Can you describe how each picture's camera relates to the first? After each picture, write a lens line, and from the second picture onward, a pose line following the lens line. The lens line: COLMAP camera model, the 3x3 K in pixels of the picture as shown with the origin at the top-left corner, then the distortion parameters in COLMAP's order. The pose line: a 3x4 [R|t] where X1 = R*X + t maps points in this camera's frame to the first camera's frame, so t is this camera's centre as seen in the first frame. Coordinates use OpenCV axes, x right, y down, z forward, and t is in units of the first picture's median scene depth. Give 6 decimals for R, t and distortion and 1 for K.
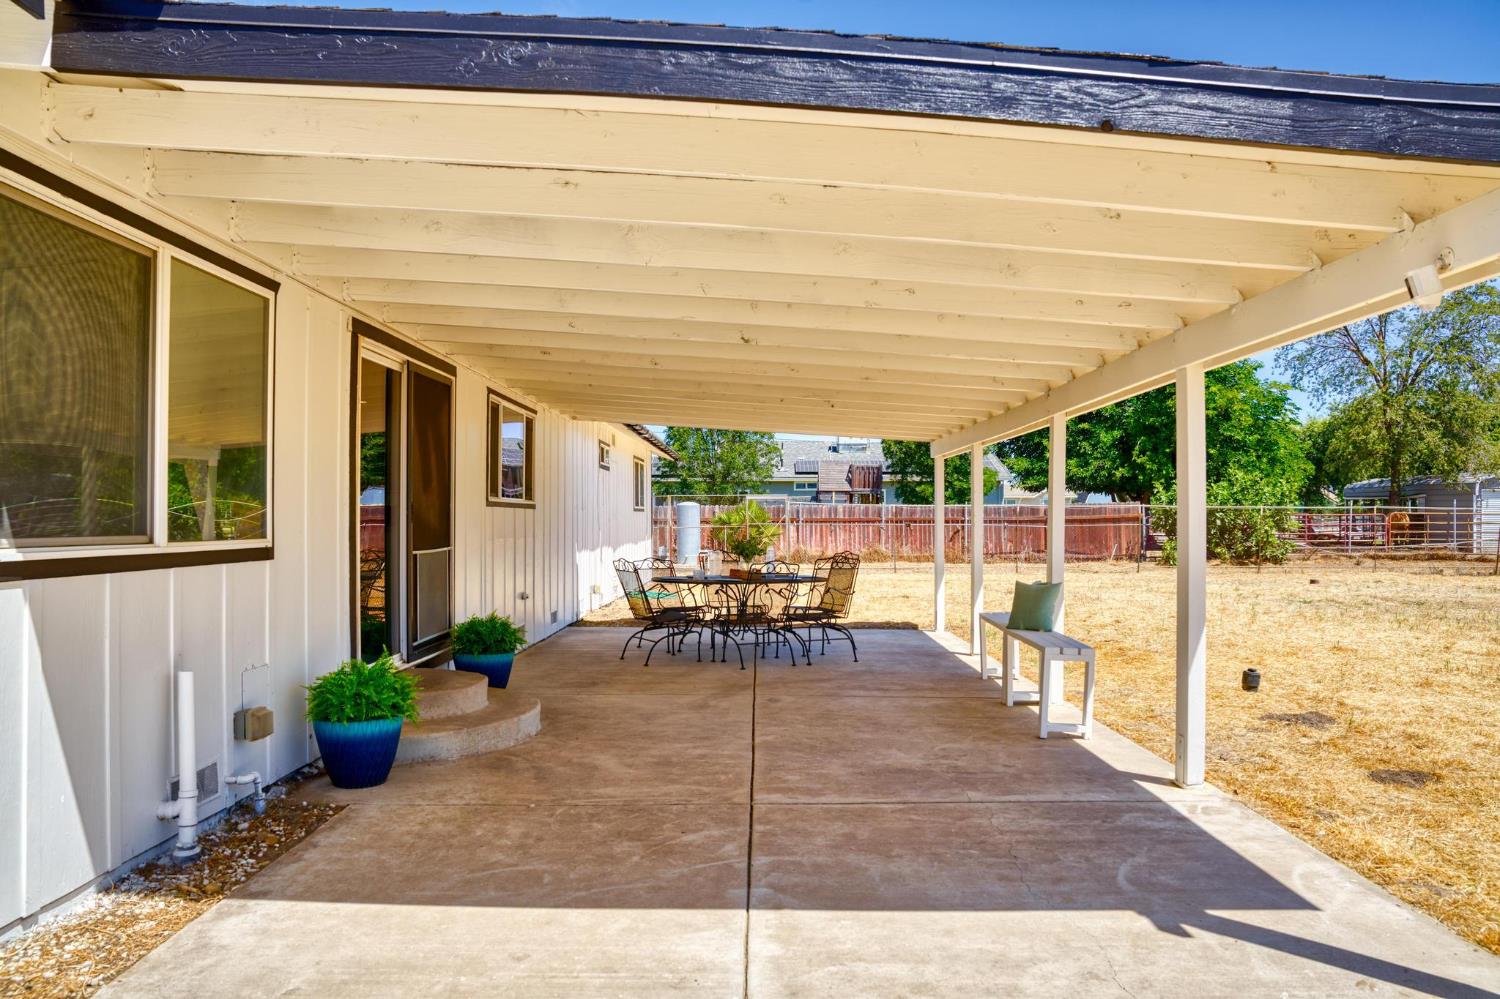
lens RADIAL K [[1054.9, 0, 750.0], [0, 1054.9, 499.5], [0, 0, 1]] dist [-0.000803, -0.000202]
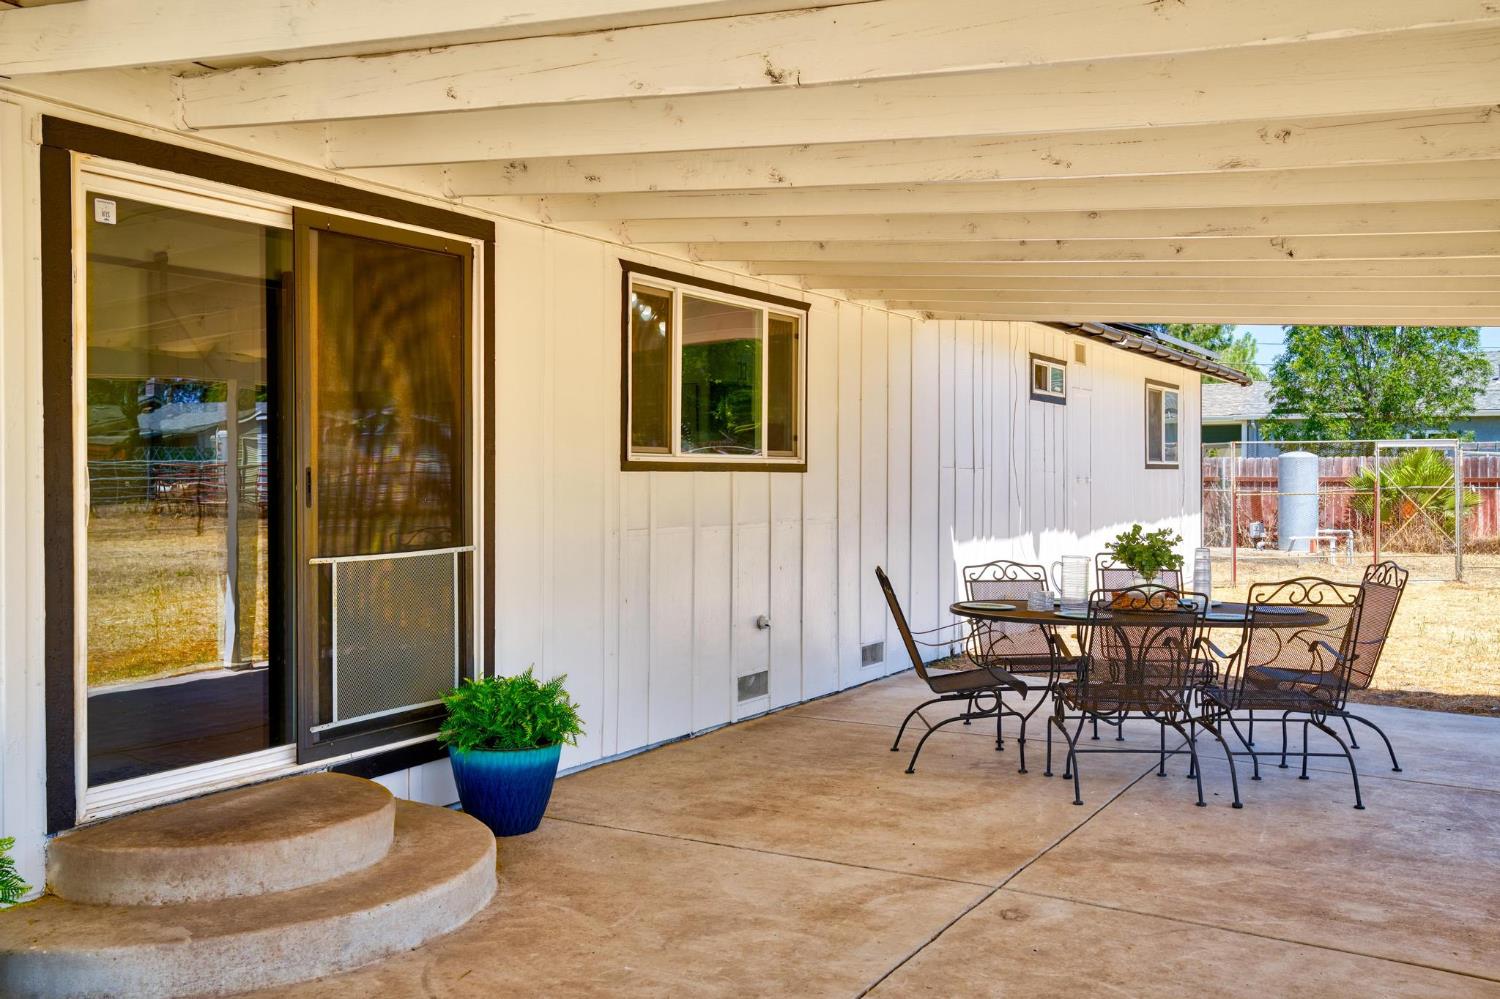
lens RADIAL K [[1443.1, 0, 750.0], [0, 1443.1, 499.5], [0, 0, 1]] dist [0.016973, 0.025800]
pose [[0.886448, 0.010239, -0.462715, 0.146106], [0.006468, 0.999384, 0.034505, -0.004091], [0.462783, -0.033580, 0.885835, 0.290542]]
